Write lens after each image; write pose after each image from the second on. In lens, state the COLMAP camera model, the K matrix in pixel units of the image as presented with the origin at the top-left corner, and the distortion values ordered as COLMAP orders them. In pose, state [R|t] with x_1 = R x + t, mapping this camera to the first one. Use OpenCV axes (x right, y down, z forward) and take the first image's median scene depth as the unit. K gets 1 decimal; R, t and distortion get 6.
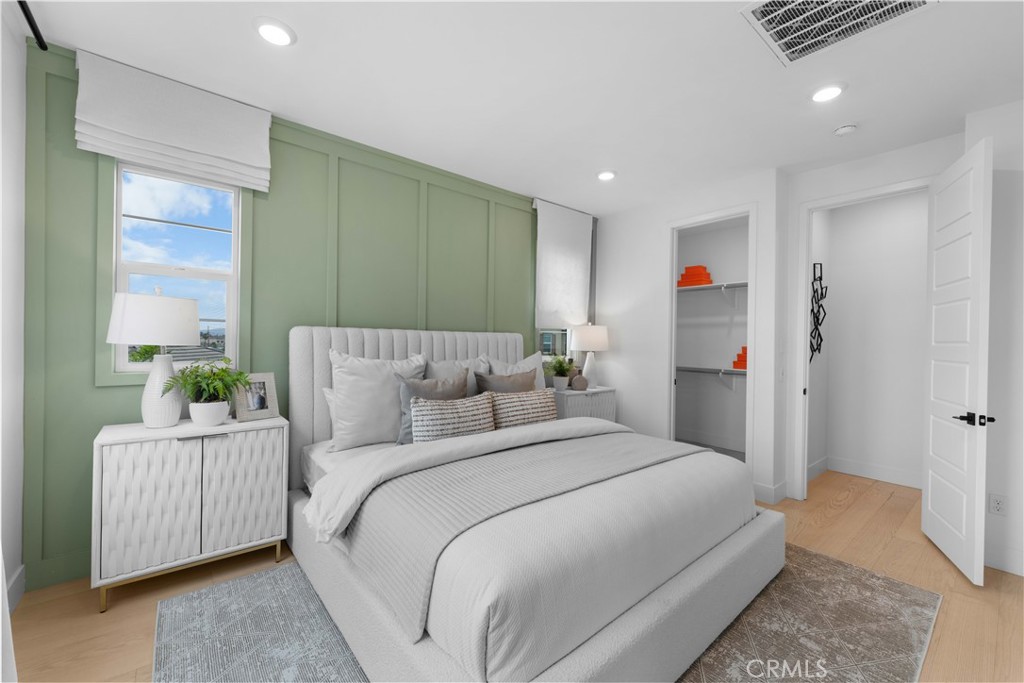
lens RADIAL K [[411.5, 0, 514.2], [0, 411.5, 342.5], [0, 0, 1]] dist [0.002415, -0.000089]
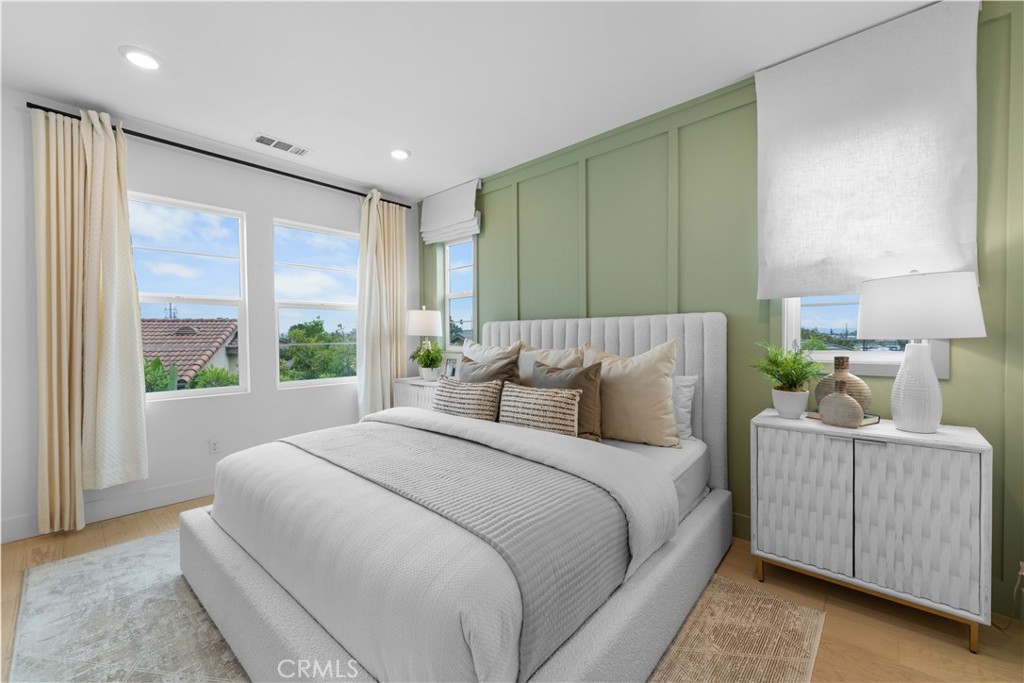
lens RADIAL K [[411.5, 0, 514.2], [0, 411.5, 342.5], [0, 0, 1]] dist [0.002415, -0.000089]
pose [[0.150018, -0.004857, -0.988671, 0.713301], [0.005706, 0.999976, -0.004046, 0.030136], [0.988667, -0.005034, 0.150042, 0.731995]]
